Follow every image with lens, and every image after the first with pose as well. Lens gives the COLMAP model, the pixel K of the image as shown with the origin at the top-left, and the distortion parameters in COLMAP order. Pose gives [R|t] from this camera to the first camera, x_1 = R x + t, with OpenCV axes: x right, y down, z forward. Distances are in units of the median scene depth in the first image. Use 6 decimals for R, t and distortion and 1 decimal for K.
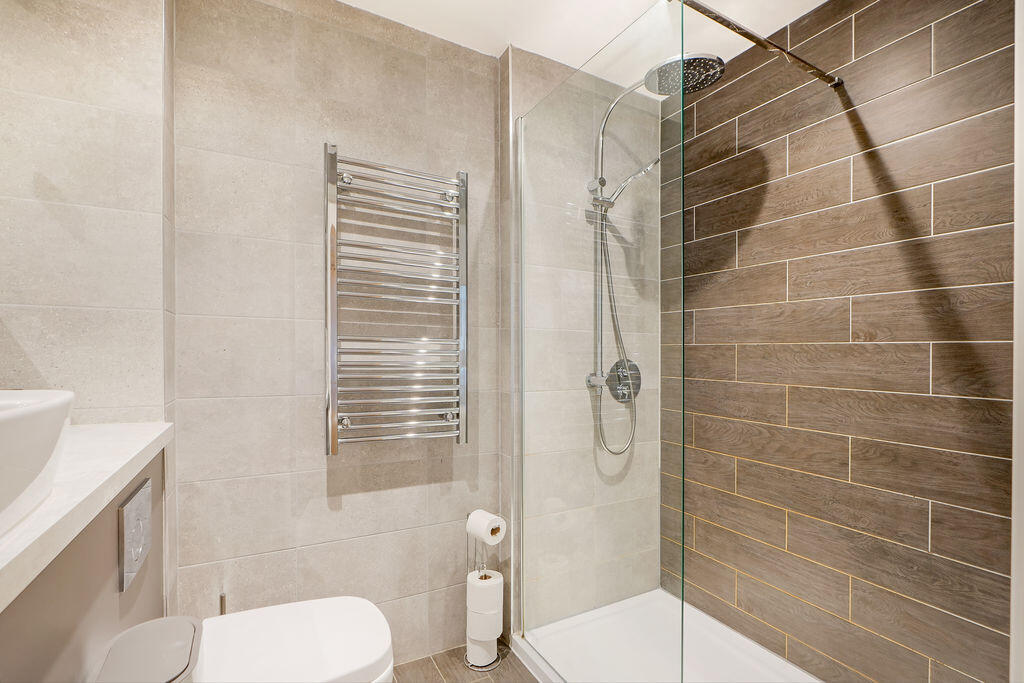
lens RADIAL K [[474.2, 0, 513.7], [0, 474.2, 356.8], [0, 0, 1]] dist [-0.002304, 0.000438]
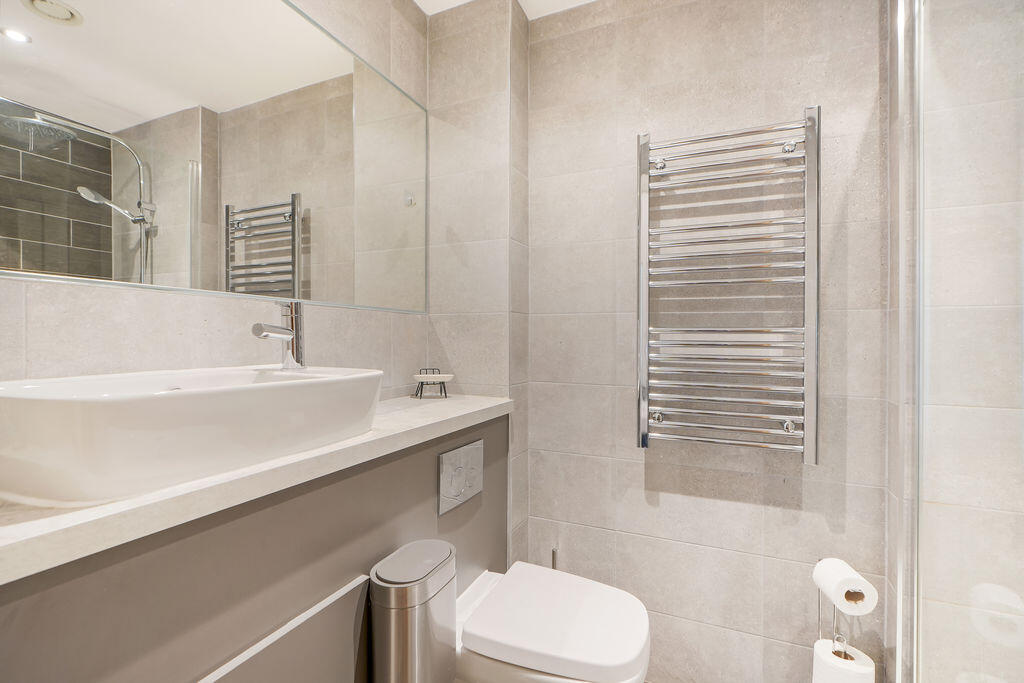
lens RADIAL K [[487.4, 0, 509.0], [0, 487.4, 347.7], [0, 0, 1]] dist [0.003726, 0.000232]
pose [[0.598229, 0.004094, -0.801315, 0.231414], [-0.005405, 0.999985, 0.001074, -0.001888], [0.801307, 0.003688, 0.598242, 0.143548]]
